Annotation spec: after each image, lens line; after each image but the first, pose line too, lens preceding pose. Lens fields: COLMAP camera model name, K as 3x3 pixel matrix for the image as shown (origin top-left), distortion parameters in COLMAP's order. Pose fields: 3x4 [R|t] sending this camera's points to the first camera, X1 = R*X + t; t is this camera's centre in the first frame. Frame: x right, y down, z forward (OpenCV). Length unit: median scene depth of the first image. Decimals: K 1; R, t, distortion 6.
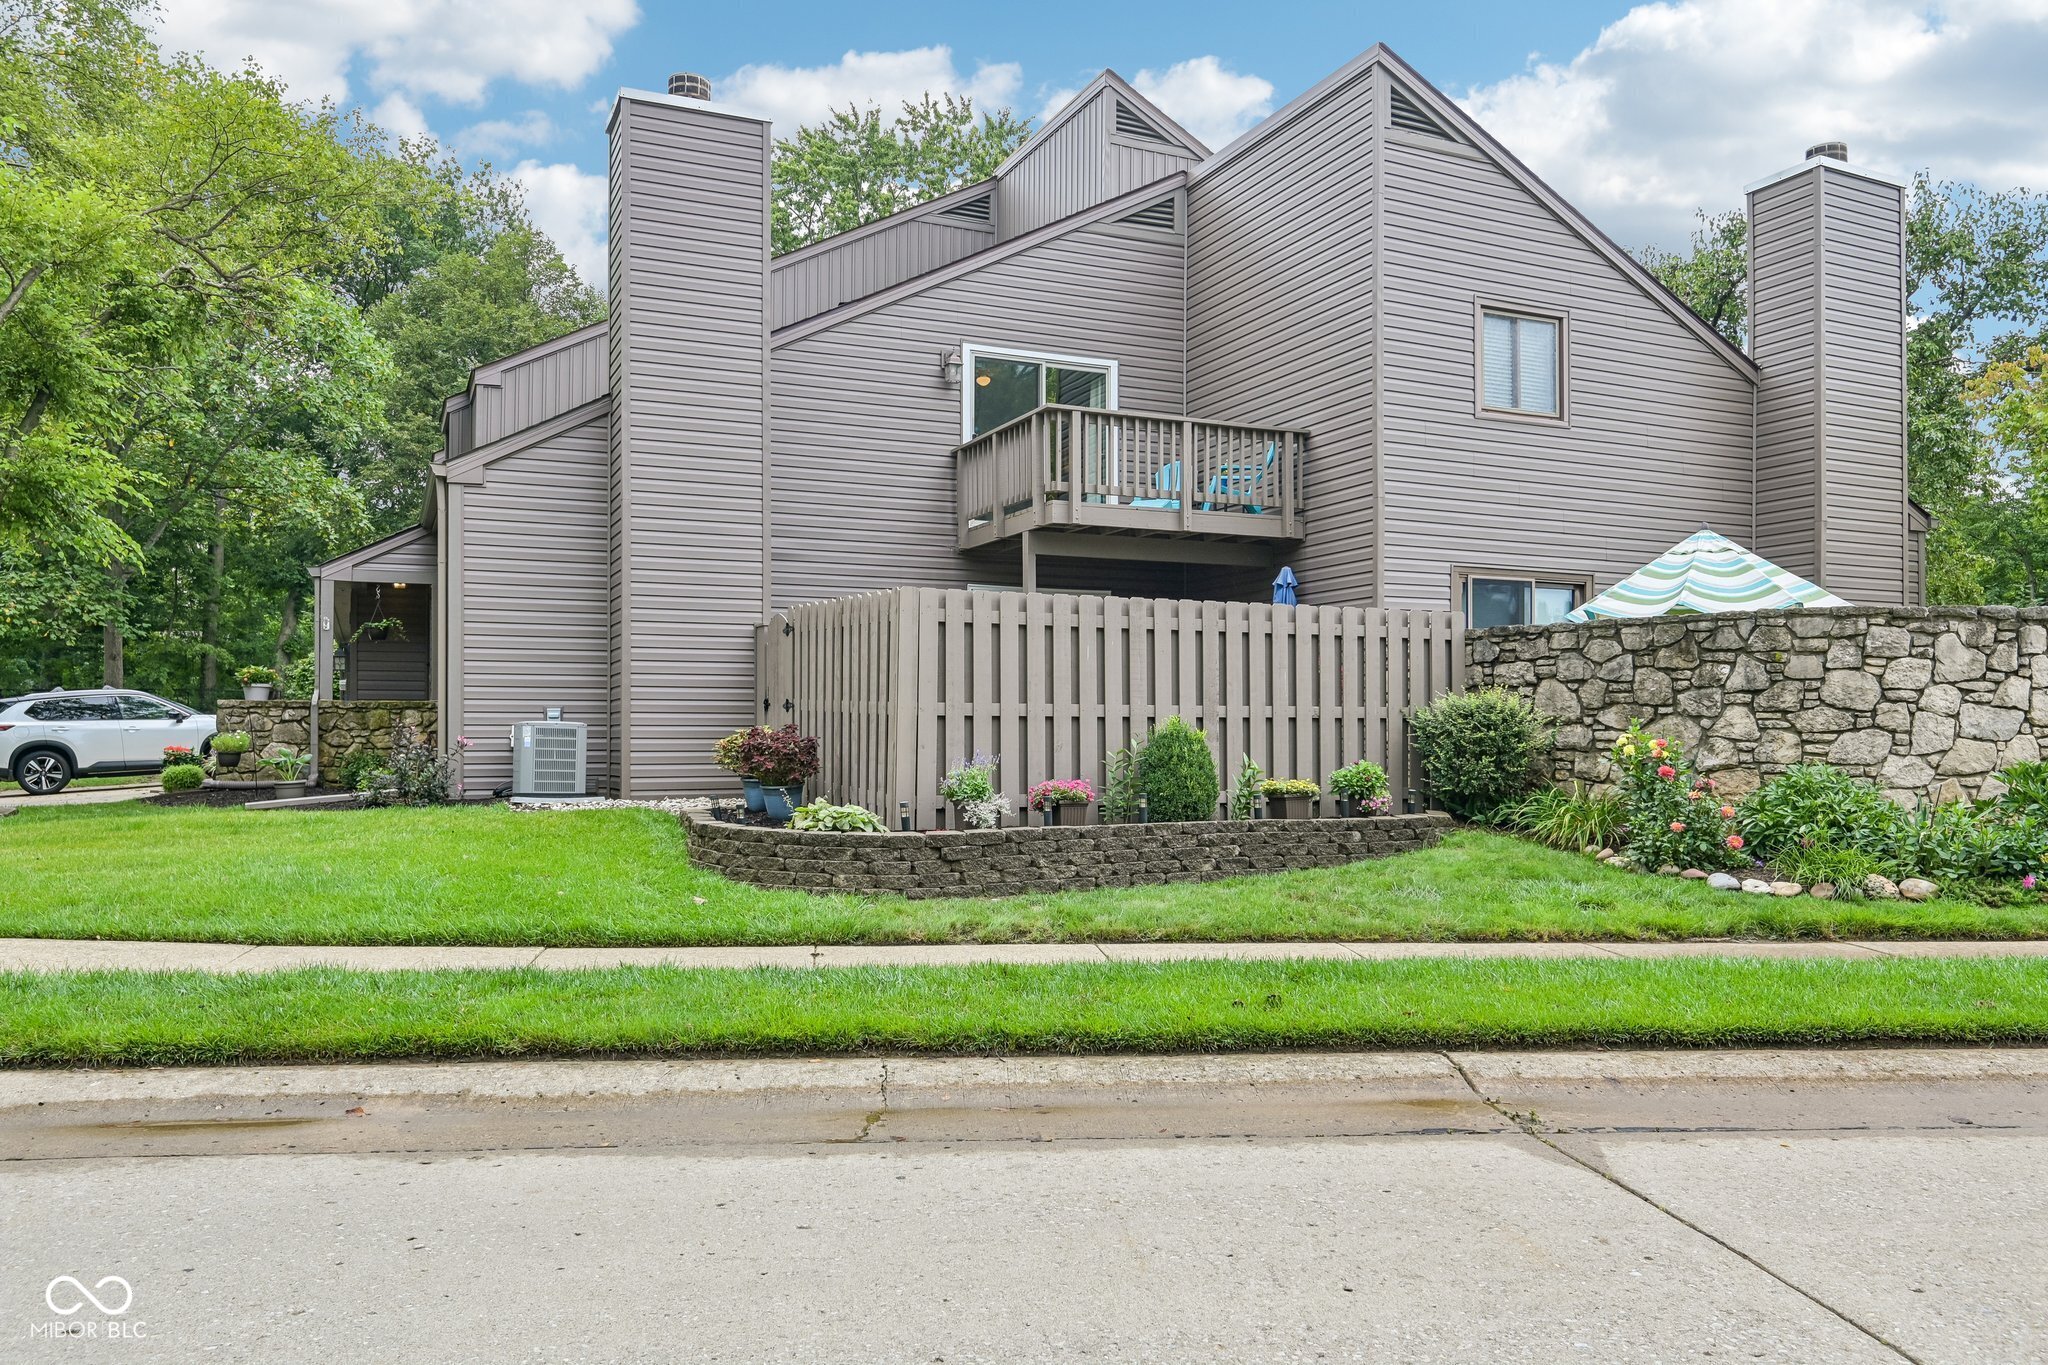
lens RADIAL K [[1383.7, 0, 1025.1], [0, 1383.7, 685.5], [0, 0, 1]] dist [-0.007132, -0.000926]
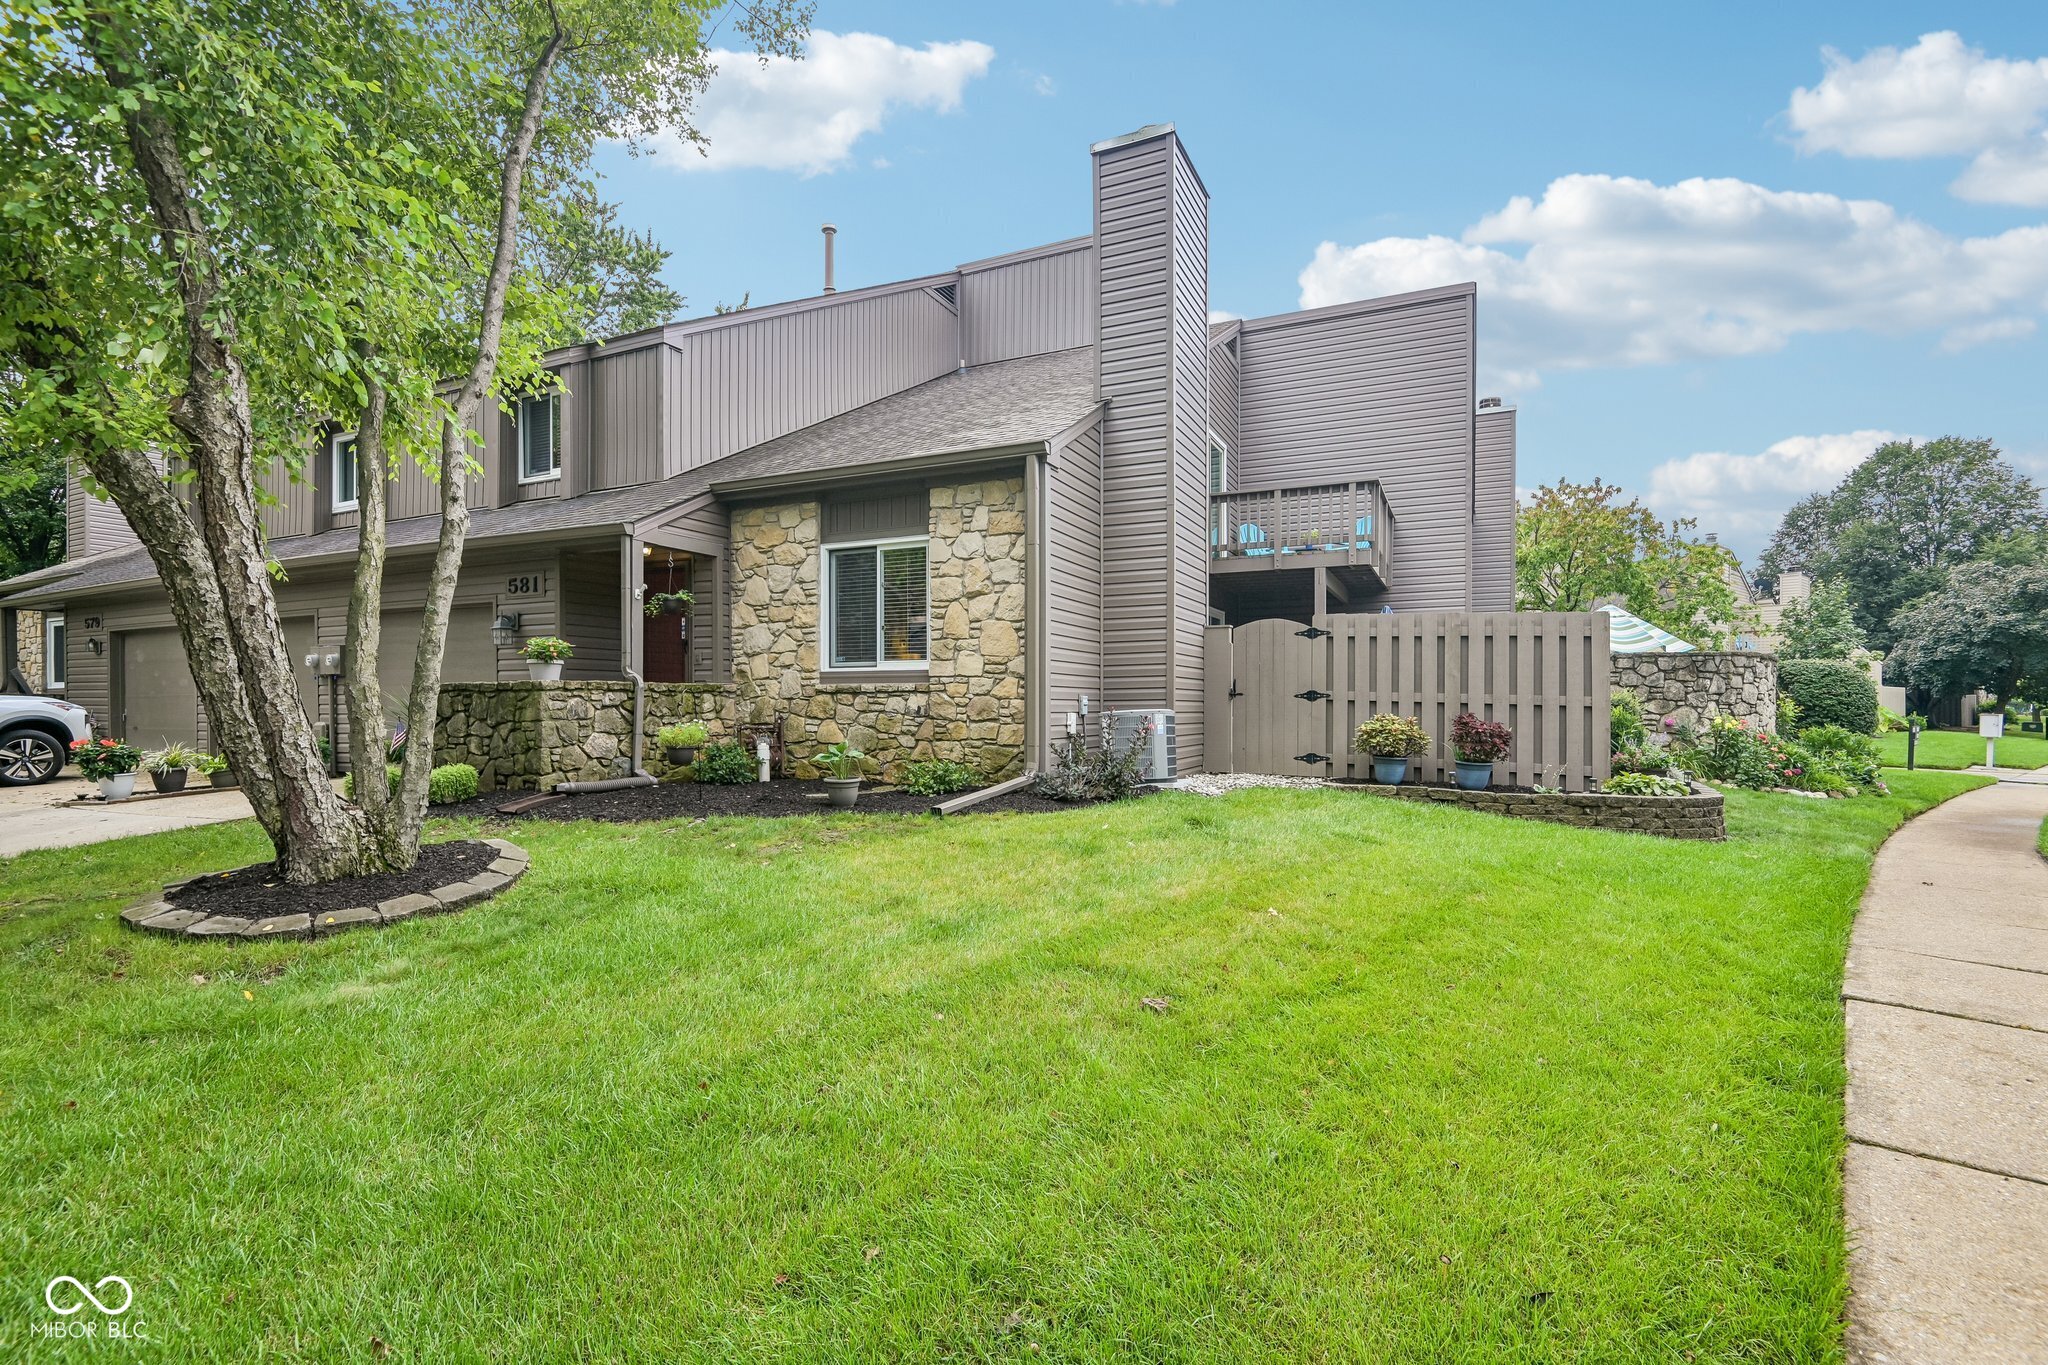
lens RADIAL K [[977.1, 0, 1029.0], [0, 977.1, 689.2], [0, 0, 1]] dist [-0.004274, -0.000753]
pose [[0.778432, 0.009513, 0.627657, -1.015009], [-0.023915, 0.999609, 0.014508, 0.000853], [-0.627274, -0.026304, 0.778355, 0.535635]]
